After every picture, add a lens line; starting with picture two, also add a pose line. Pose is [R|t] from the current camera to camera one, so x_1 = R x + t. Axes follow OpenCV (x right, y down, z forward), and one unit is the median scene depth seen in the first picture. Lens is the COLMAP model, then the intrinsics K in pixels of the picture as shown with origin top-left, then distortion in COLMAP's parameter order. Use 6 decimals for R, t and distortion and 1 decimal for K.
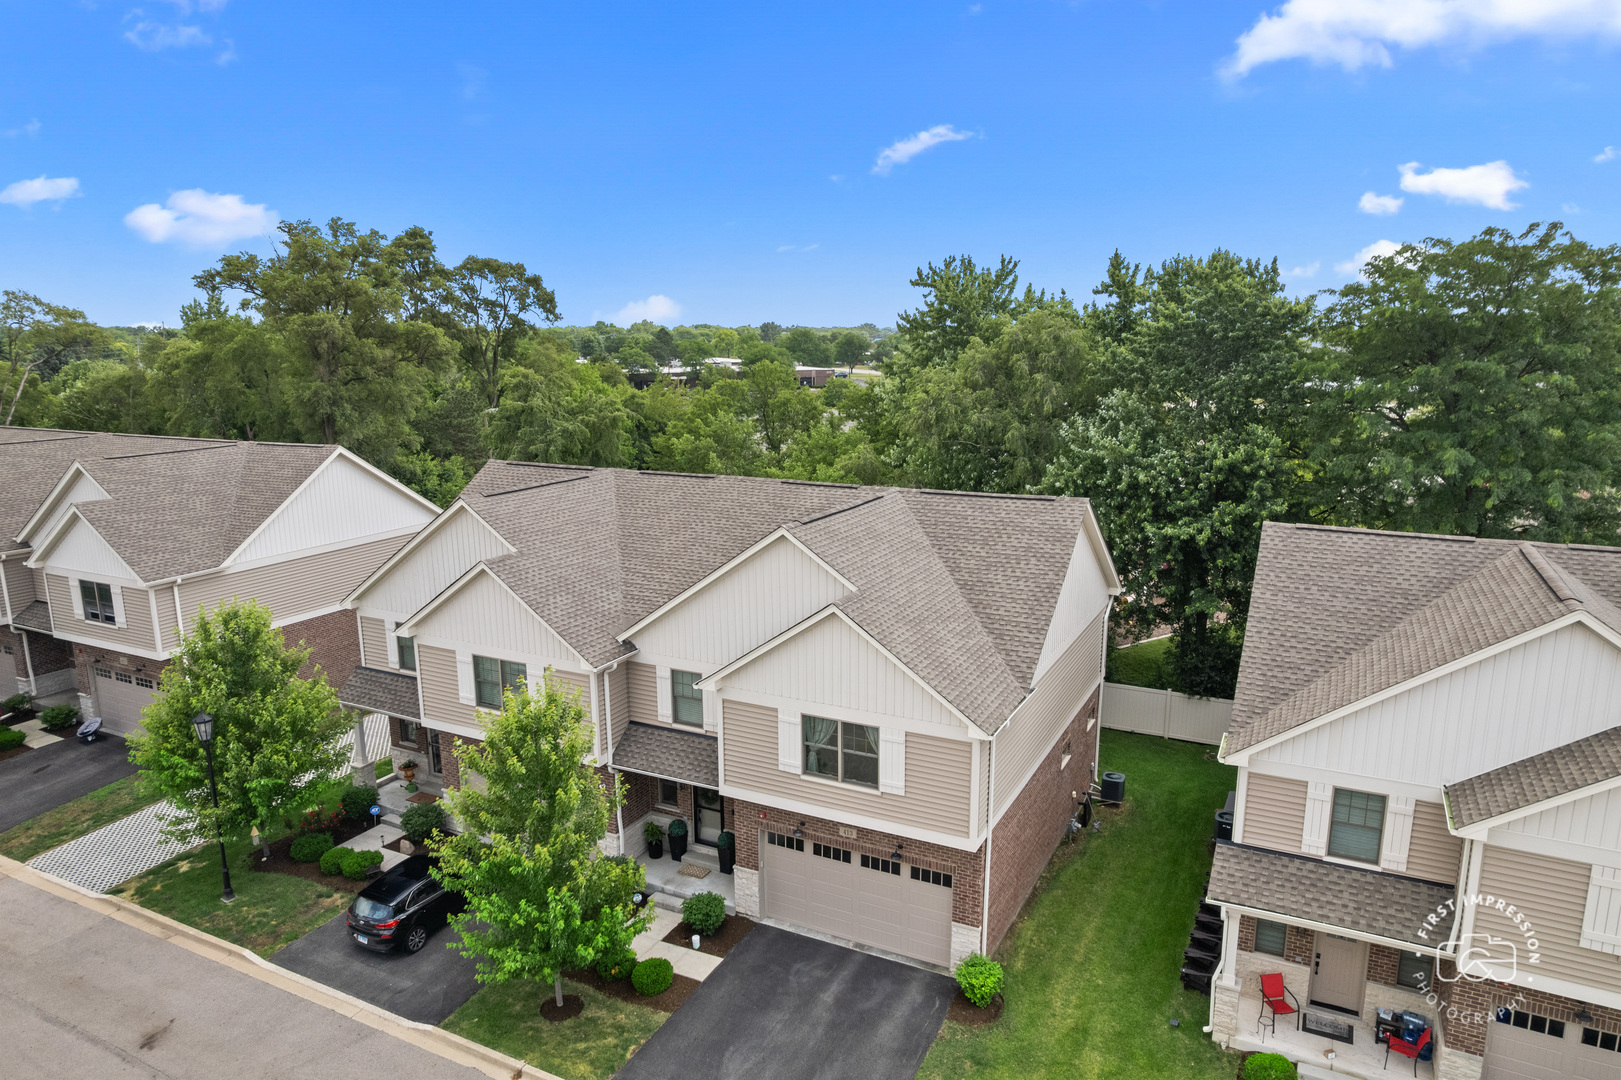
lens RADIAL K [[1039.9, 0, 867.6], [0, 1039.9, 523.8], [0, 0, 1]] dist [0.017981, 0.008866]
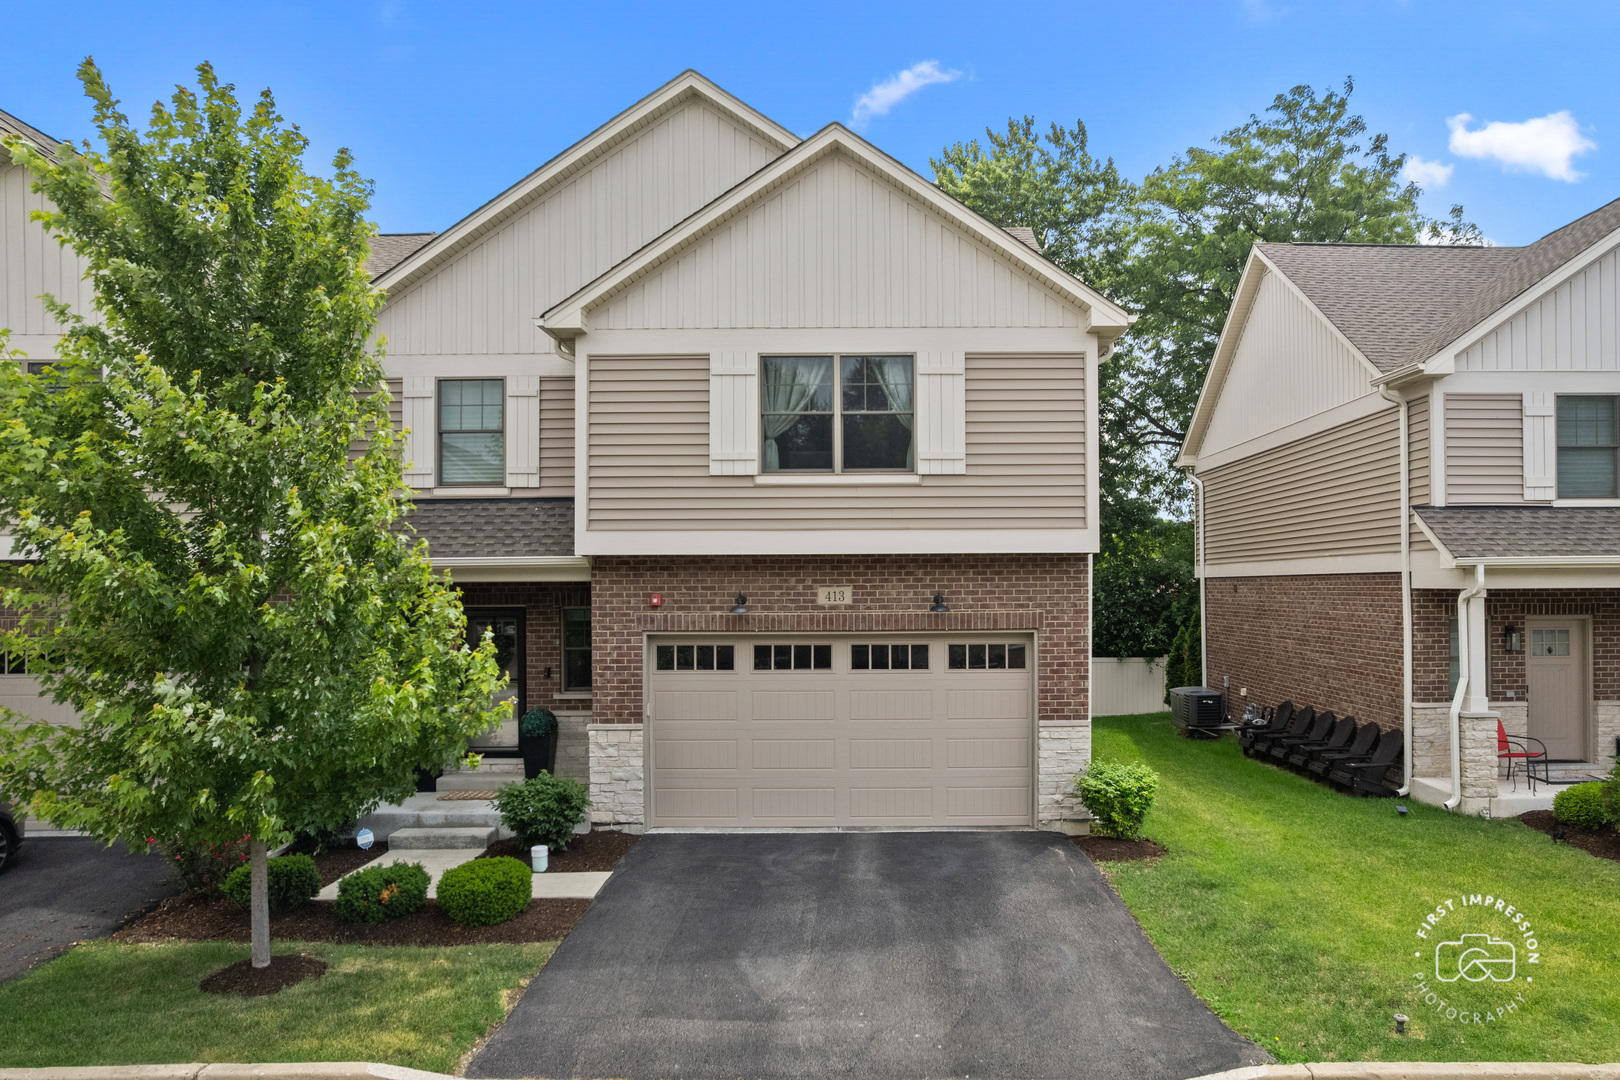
lens RADIAL K [[1080.1, 0, 863.8], [0, 1080.1, 546.0], [0, 0, 1]] dist [-0.031198, 0.002352]
pose [[0.906826, -0.004522, 0.421482, -0.254032], [0.094388, 0.976727, -0.192599, 0.397615], [-0.410802, 0.214436, 0.886148, 0.508518]]
